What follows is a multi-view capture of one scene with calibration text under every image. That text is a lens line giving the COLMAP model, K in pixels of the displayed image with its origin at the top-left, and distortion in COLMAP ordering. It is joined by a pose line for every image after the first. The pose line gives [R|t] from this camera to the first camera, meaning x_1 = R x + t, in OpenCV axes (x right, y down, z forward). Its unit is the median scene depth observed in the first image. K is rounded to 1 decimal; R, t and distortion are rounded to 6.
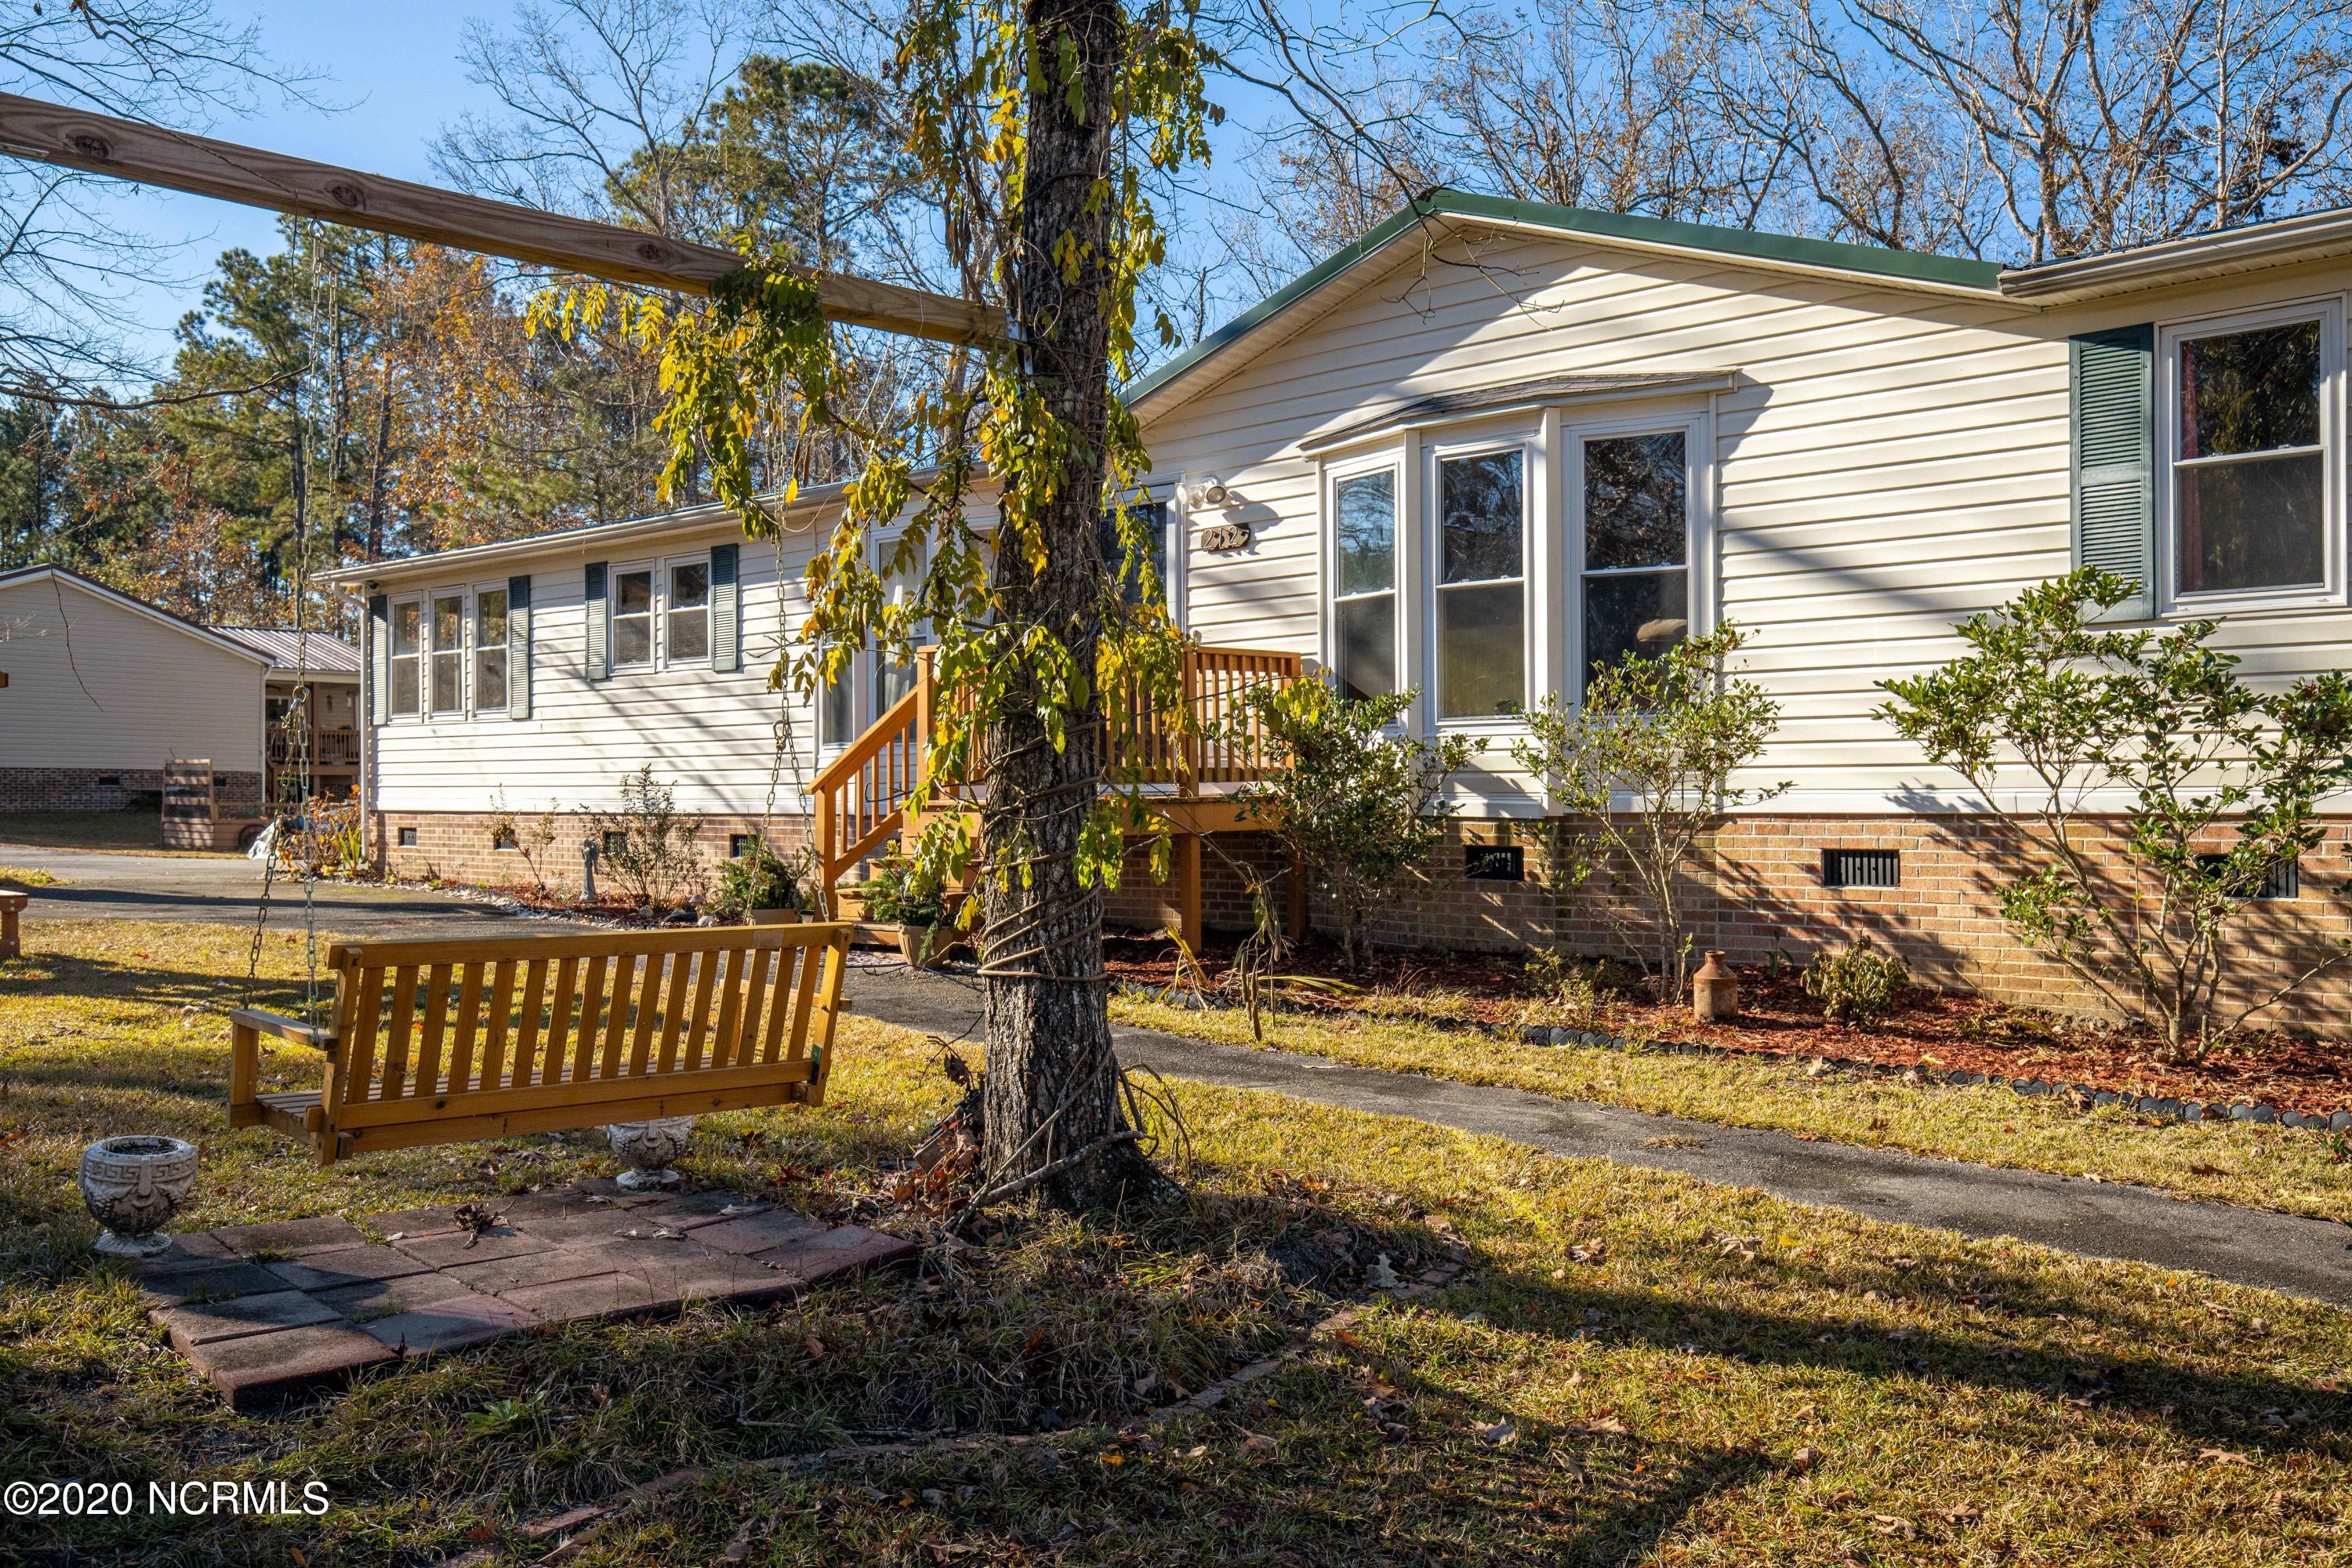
lens RADIAL K [[2083.3, 0, 1175.1], [0, 2083.3, 790.5], [0, 0, 1]] dist [-0.001423, 0.000597]
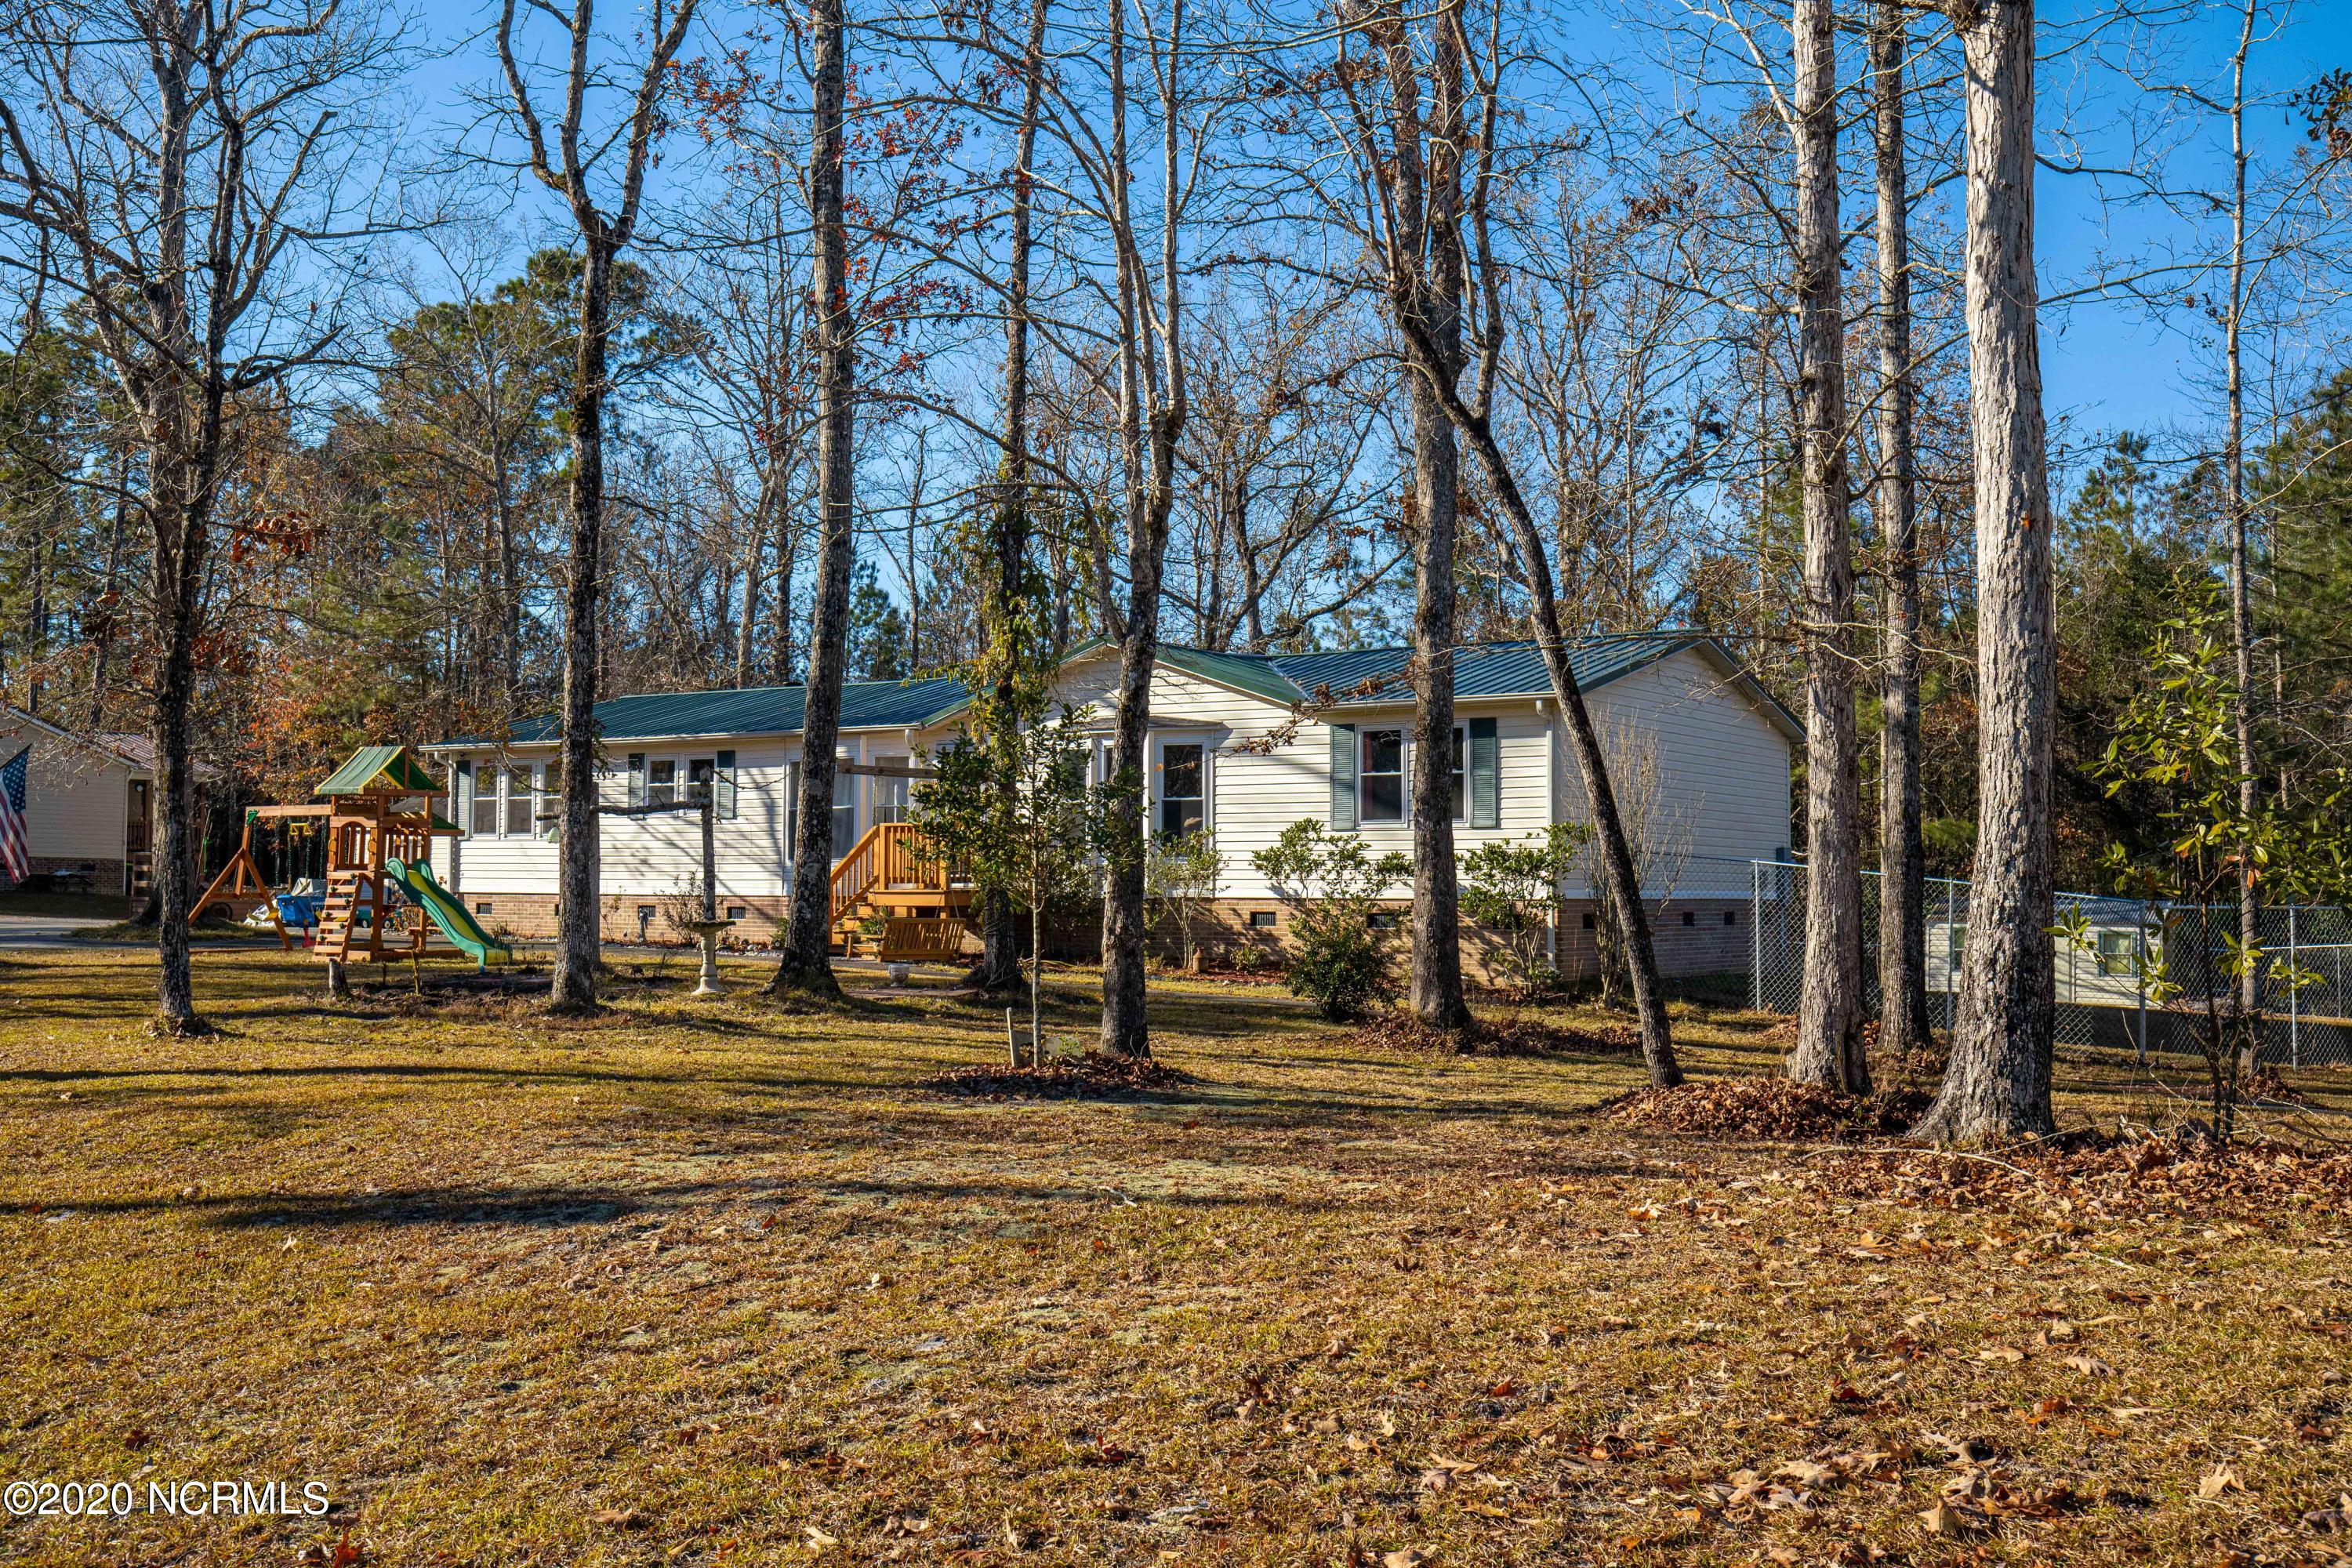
lens RADIAL K [[2381.5, 0, 1175.1], [0, 2381.5, 783.9], [0, 0, 1]] dist [-0.006072, 0.000000]
pose [[0.990493, 0.011169, 0.137106, -0.180397], [-0.006178, 0.999304, -0.036775, -0.020070], [-0.137421, 0.035578, 0.989874, -1.845190]]
